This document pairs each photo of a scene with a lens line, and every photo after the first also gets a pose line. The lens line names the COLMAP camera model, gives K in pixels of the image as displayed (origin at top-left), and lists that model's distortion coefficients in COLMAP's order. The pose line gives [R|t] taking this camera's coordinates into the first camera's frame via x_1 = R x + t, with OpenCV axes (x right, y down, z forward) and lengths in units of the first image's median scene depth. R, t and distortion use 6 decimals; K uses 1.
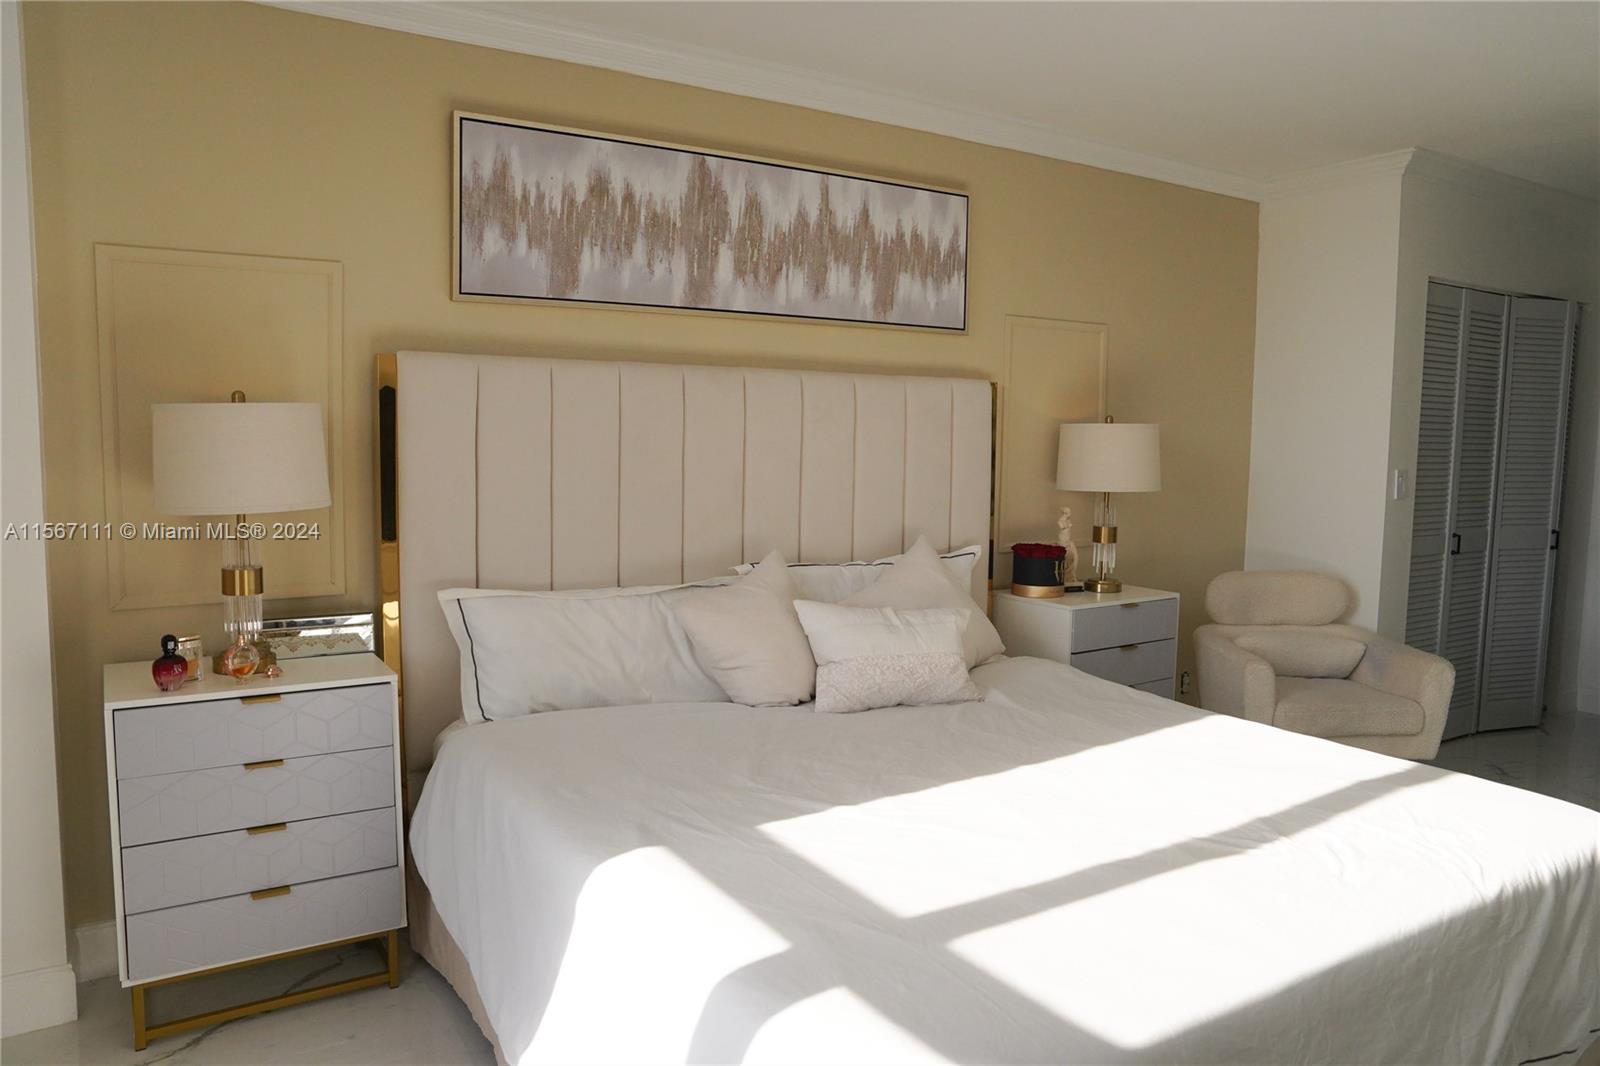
lens RADIAL K [[1091.2, 0, 800.0], [0, 1091.2, 533.0], [0, 0, 1]] dist [-0.120151, 0.080626]
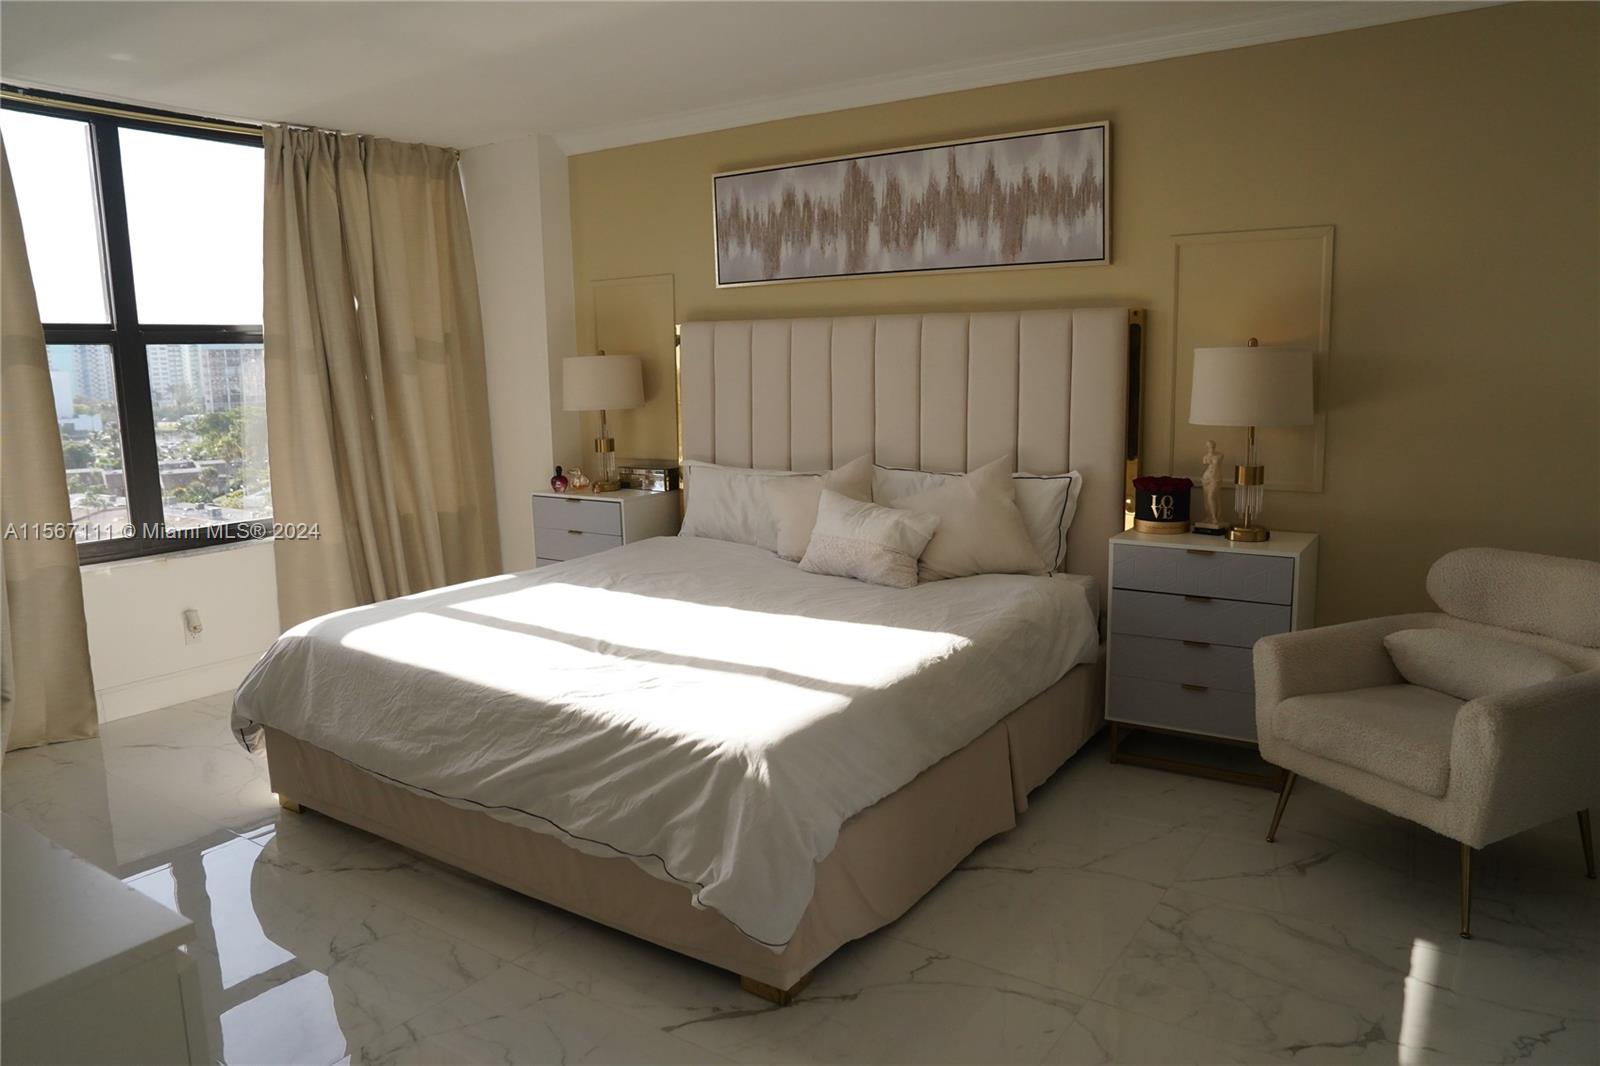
lens RADIAL K [[1091.2, 0, 800.0], [0, 1091.2, 533.0], [0, 0, 1]] dist [-0.120151, 0.080626]
pose [[0.391625, 0.136933, -0.909879, 1.132682], [-0.054435, 0.990580, 0.125649, -0.050508], [0.918513, 0.000322, 0.395390, 0.387619]]
